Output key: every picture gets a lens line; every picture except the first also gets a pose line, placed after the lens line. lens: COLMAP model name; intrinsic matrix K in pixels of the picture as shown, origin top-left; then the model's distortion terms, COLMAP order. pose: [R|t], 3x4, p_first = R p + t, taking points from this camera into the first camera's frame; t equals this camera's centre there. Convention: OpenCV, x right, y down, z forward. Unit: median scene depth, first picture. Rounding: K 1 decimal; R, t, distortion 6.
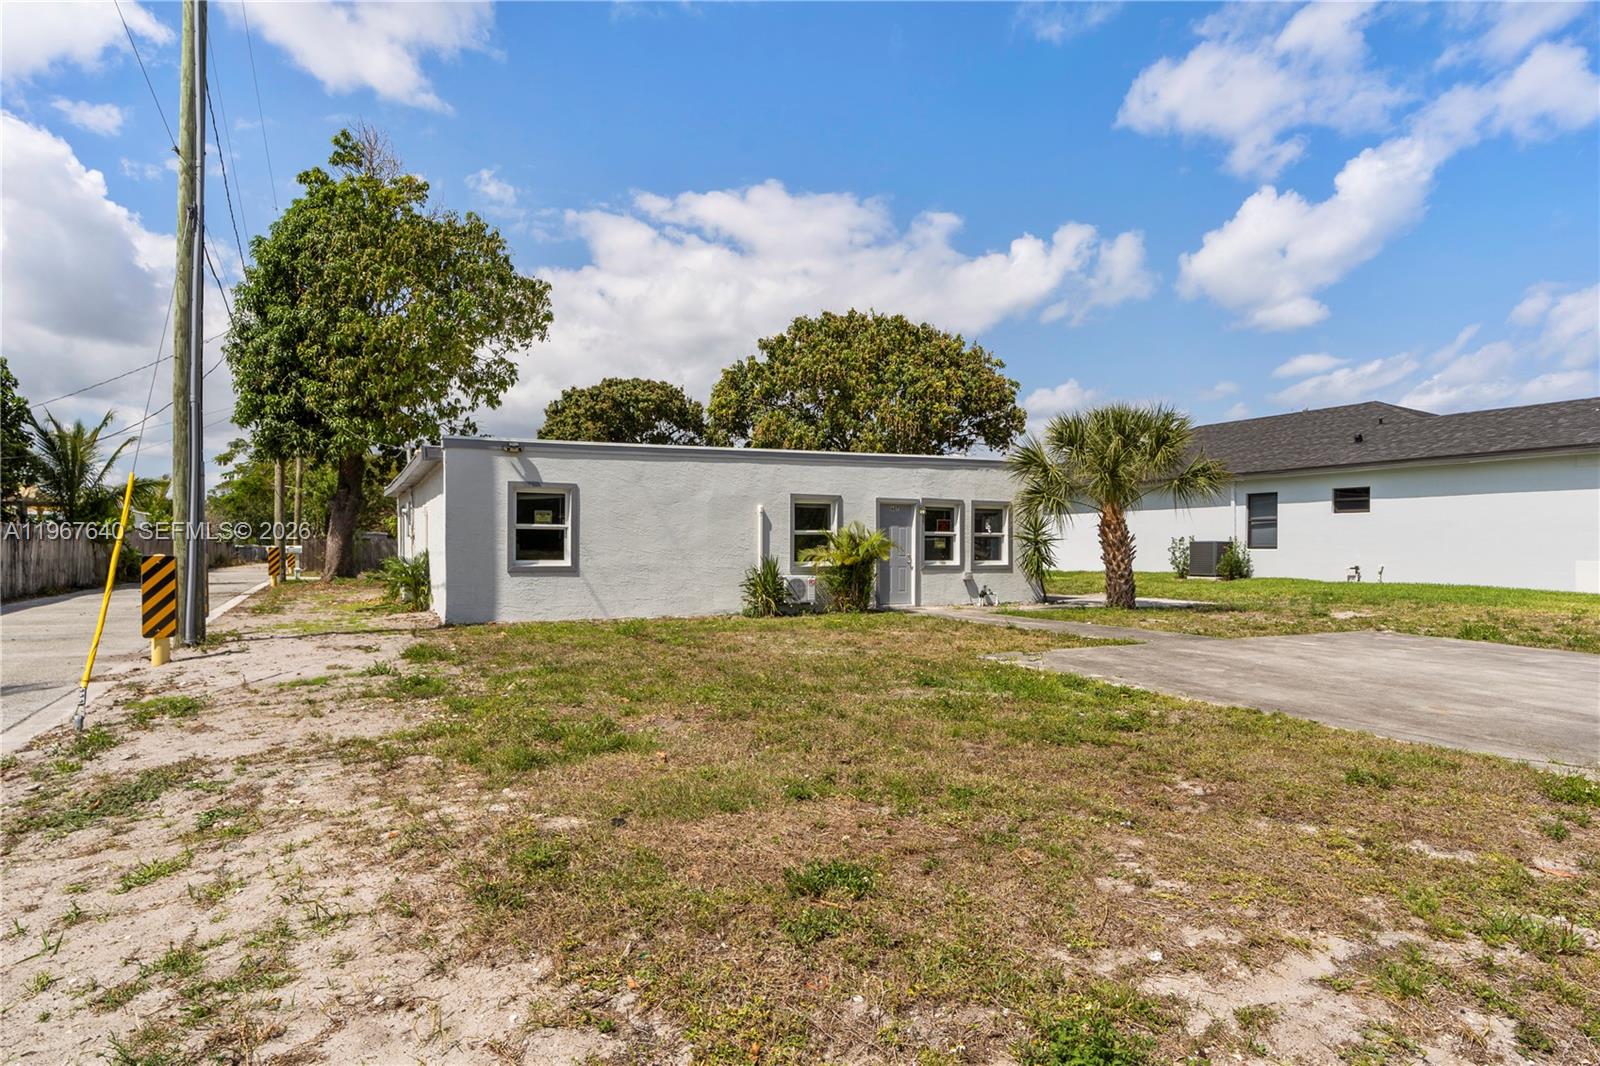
lens RADIAL K [[846.4, 0, 771.0], [0, 846.4, 564.5], [0, 0, 1]] dist [-0.001883, 0.001427]
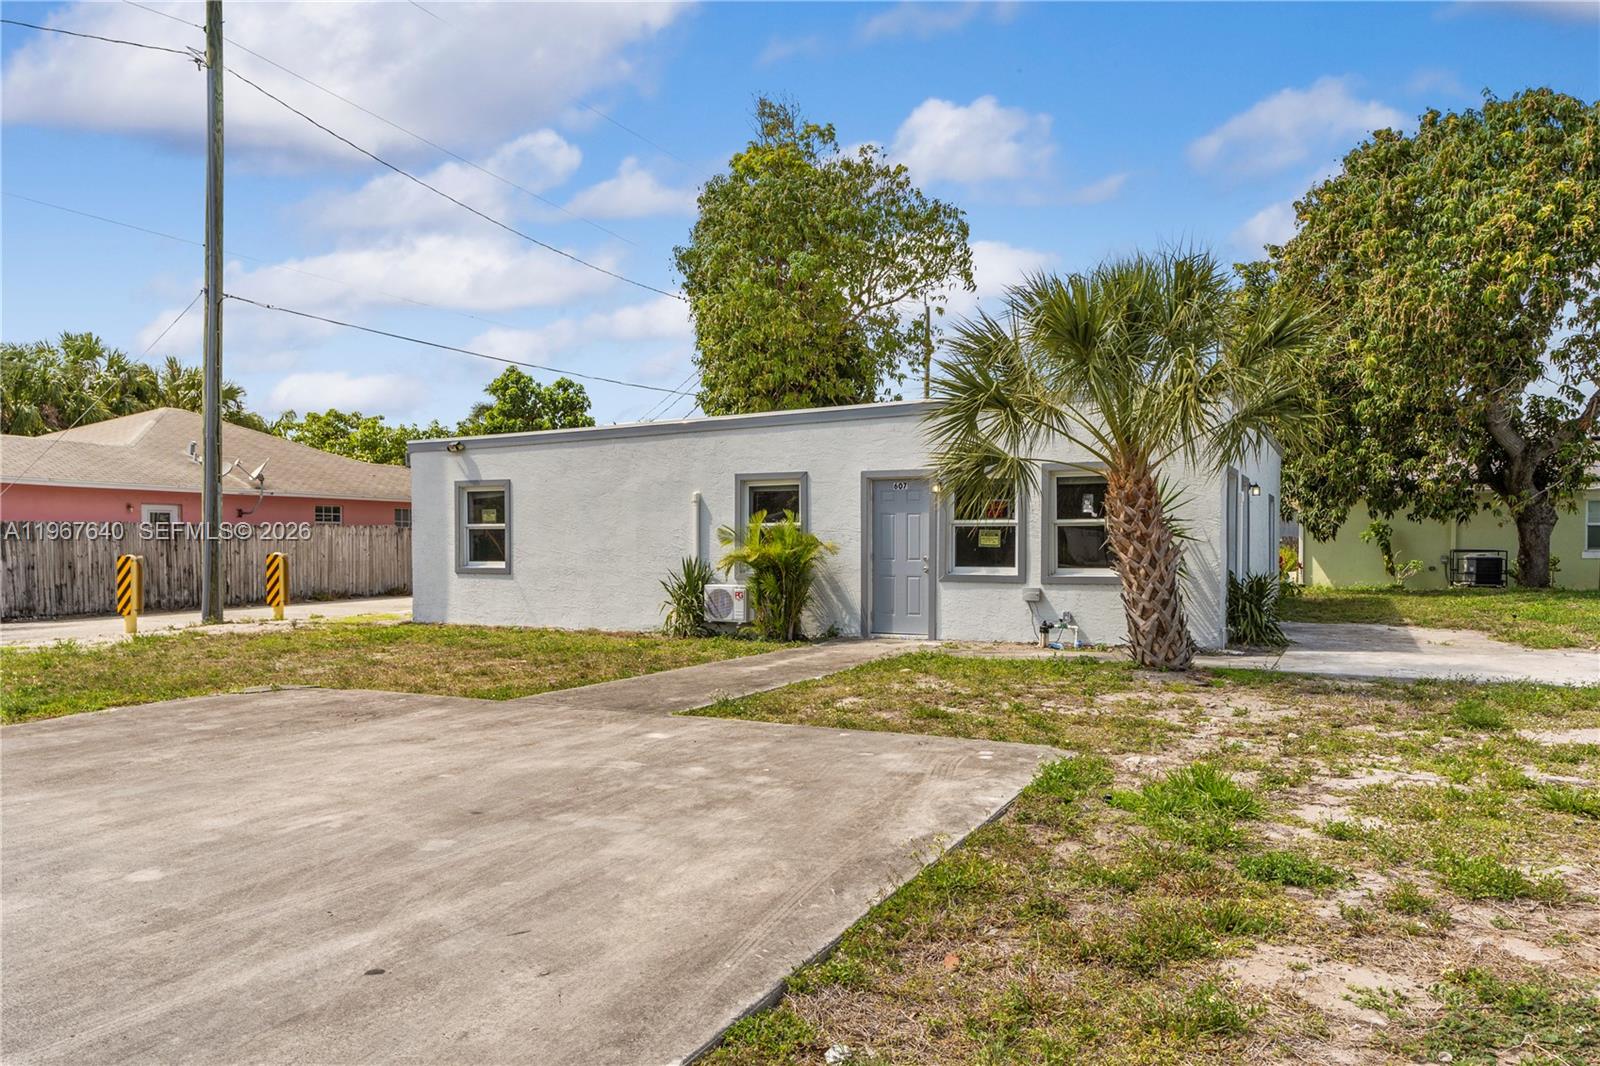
lens RADIAL K [[1131.4, 0, 790.3], [0, 1131.4, 576.0], [0, 0, 1]] dist [0.000442, 0.003443]
pose [[0.610400, 0.018997, -0.791865, 0.908519], [-0.010672, 0.999819, 0.015759, -0.011574], [0.792021, -0.001168, 0.610492, 0.468302]]
